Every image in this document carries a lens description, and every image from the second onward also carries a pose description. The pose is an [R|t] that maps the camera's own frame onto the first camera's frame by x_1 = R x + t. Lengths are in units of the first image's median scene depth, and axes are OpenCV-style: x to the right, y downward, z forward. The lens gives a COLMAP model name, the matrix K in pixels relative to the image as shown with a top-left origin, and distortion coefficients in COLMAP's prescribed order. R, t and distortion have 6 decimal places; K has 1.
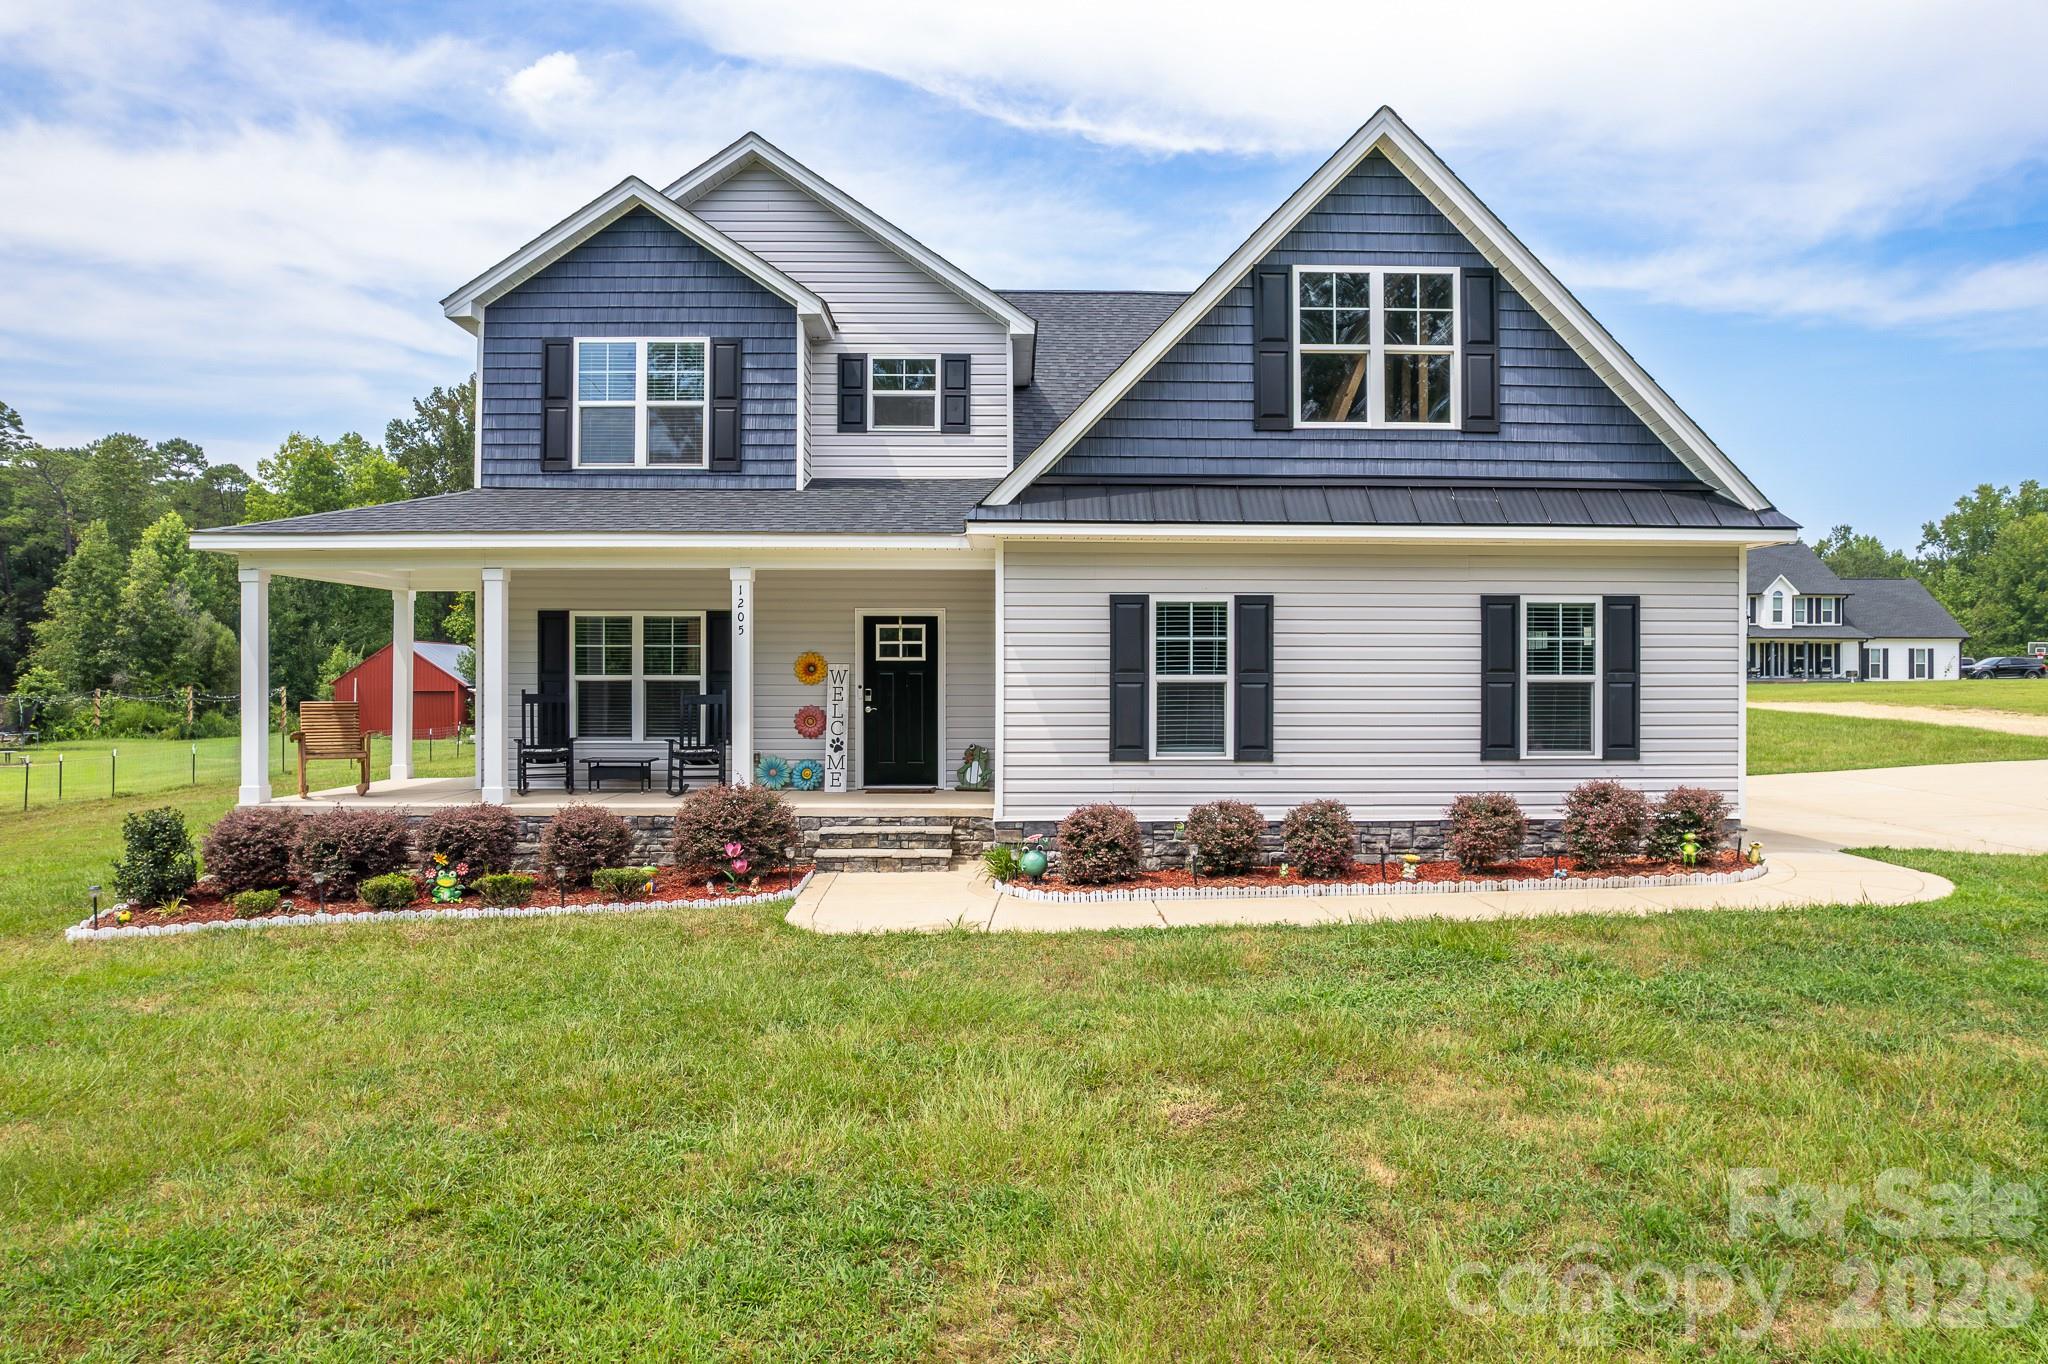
lens RADIAL K [[1319.0, 0, 1024.0], [0, 1319.0, 682.0], [0, 0, 1]] dist [-0.010537, -0.001761]
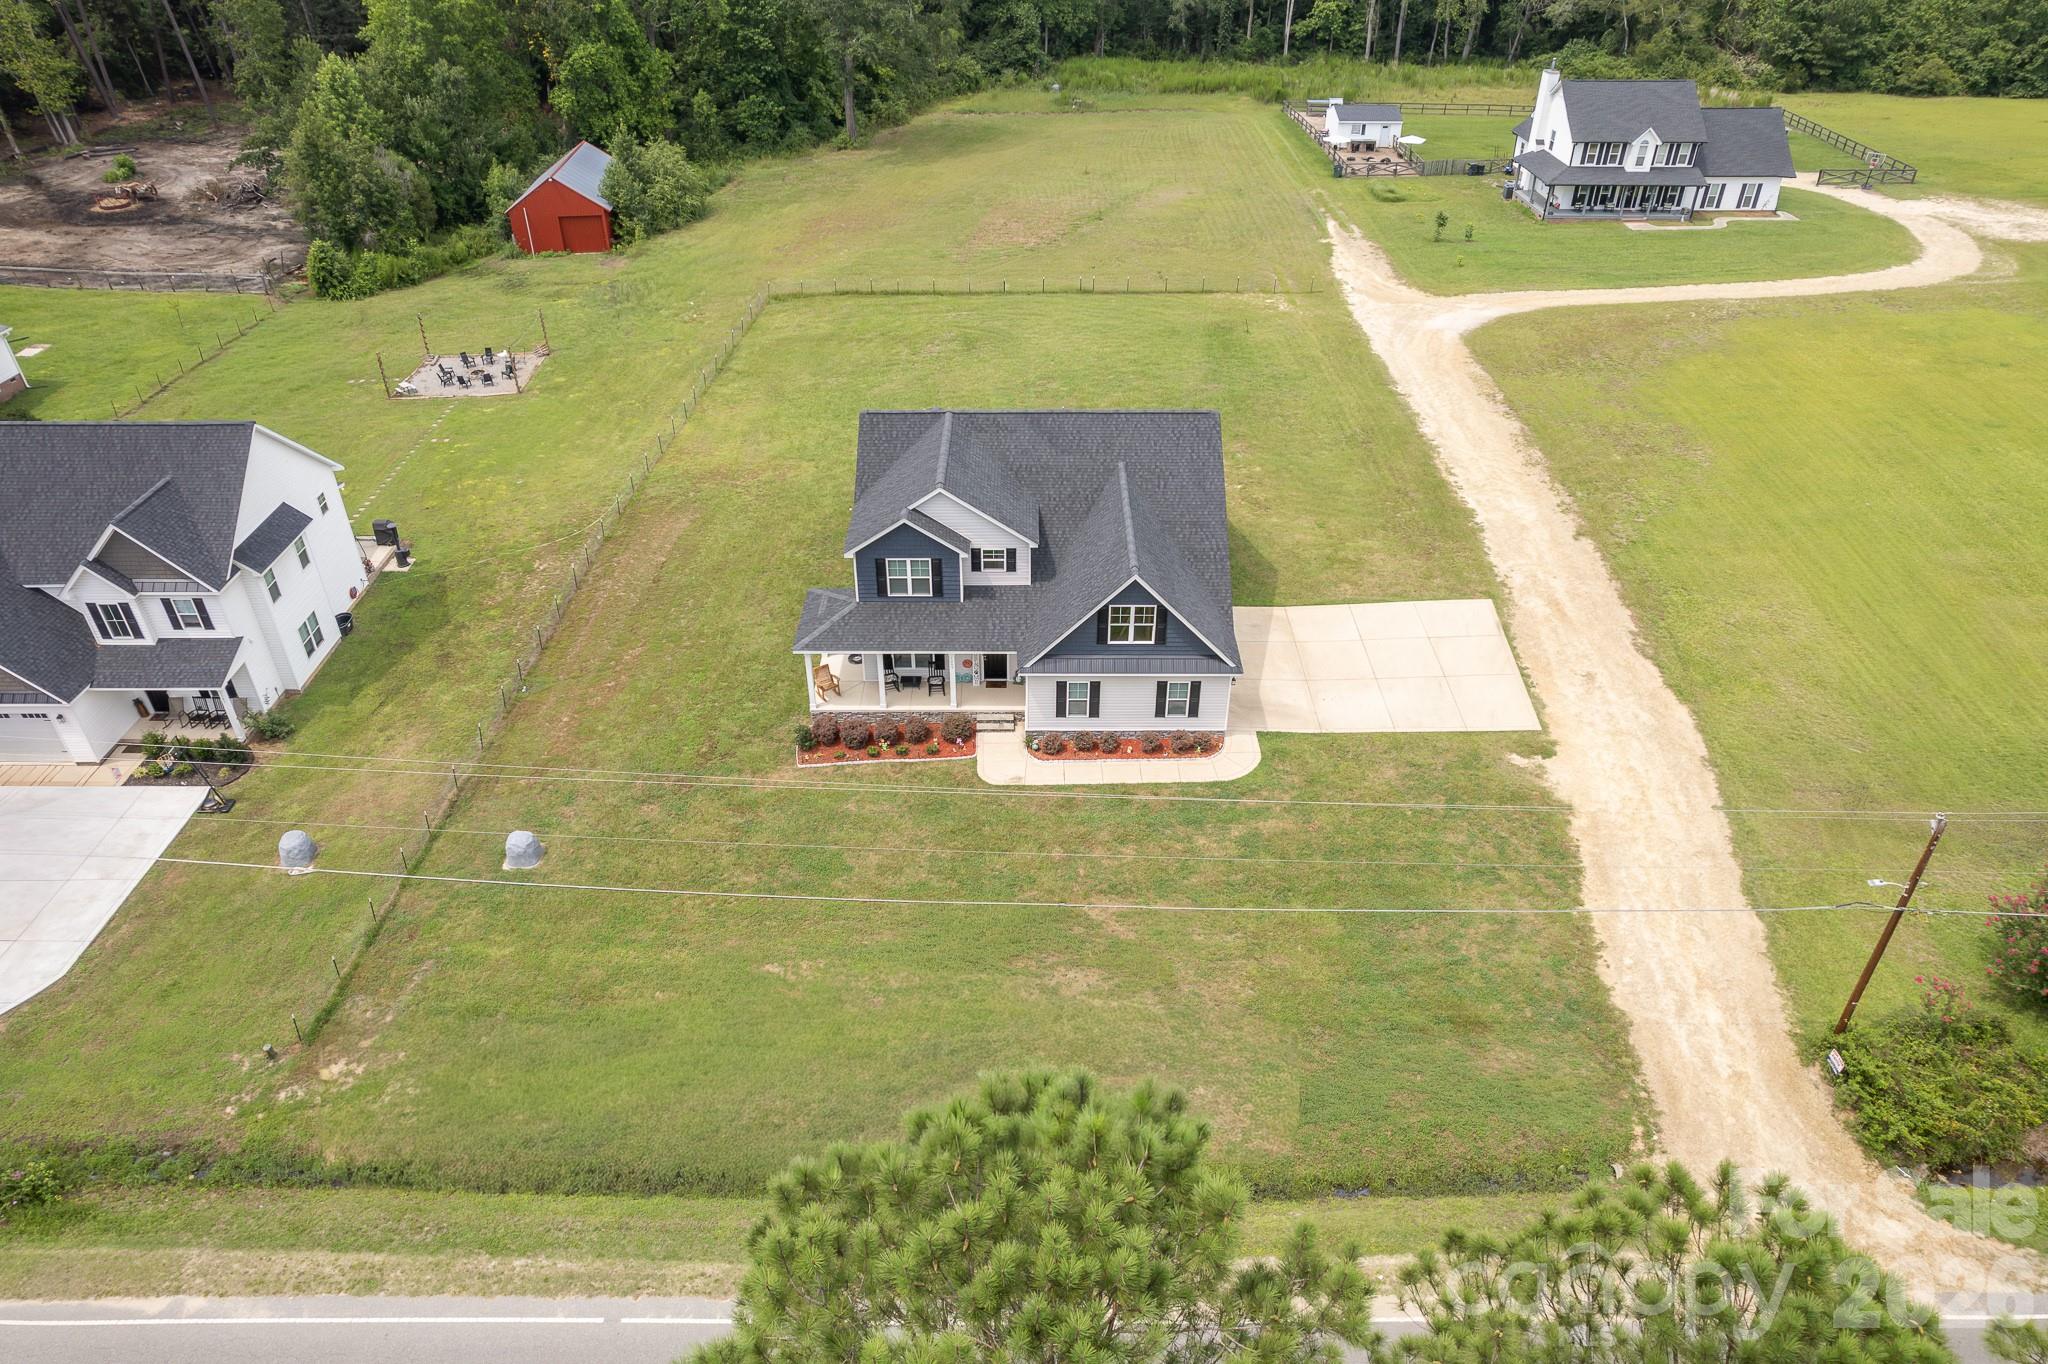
lens RADIAL K [[1319.0, 0, 1024.0], [0, 1319.0, 682.0], [0, 0, 1]] dist [-0.010537, -0.001761]
pose [[0.999917, 0.008398, -0.009728, 0.008065], [-0.001575, 0.831335, 0.555770, -1.717347], [0.012754, -0.555709, 0.831279, -1.683636]]
